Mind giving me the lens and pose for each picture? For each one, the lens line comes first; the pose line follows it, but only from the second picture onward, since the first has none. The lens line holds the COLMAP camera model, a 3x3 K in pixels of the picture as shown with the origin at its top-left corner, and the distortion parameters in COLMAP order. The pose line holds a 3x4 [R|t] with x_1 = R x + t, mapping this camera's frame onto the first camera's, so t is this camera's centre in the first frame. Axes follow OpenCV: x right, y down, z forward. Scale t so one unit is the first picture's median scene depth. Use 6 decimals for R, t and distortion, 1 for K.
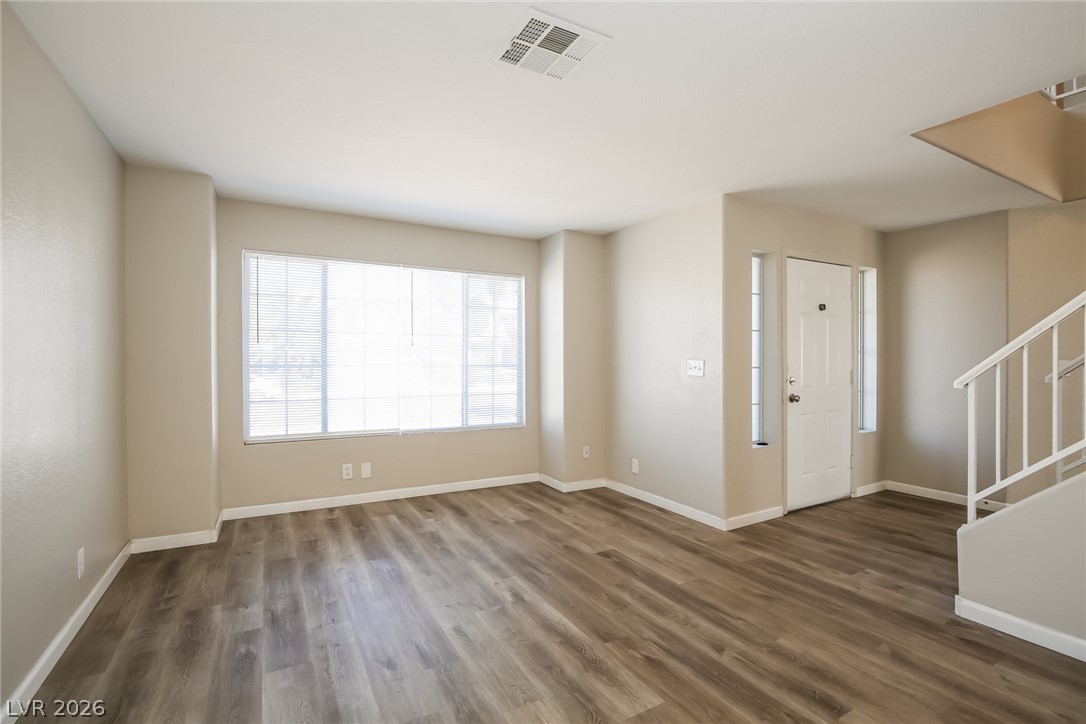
lens RADIAL K [[518.5, 0, 552.2], [0, 518.5, 365.0], [0, 0, 1]] dist [0.001189, 0.000362]
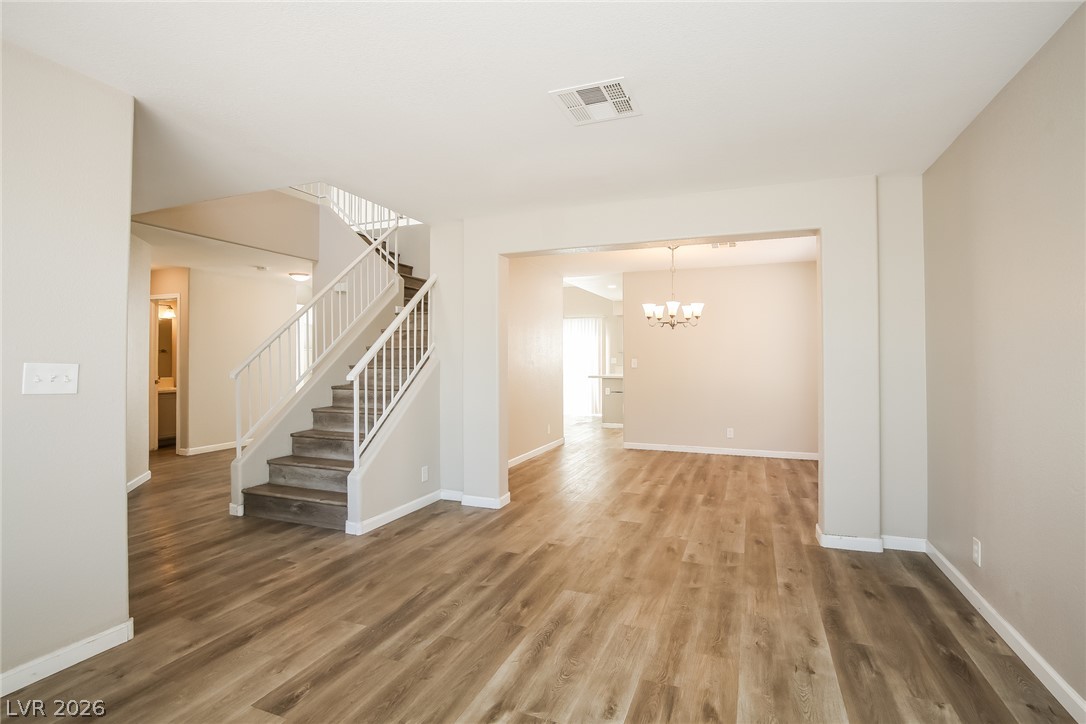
lens RADIAL K [[518.5, 0, 552.0], [0, 518.5, 357.2], [0, 0, 1]] dist [0.001189, 0.000362]
pose [[-0.638768, 0.005592, 0.769379, -0.721467], [0.005507, 0.999981, -0.002696, -0.018992], [-0.769380, 0.002515, -0.638787, 1.549866]]
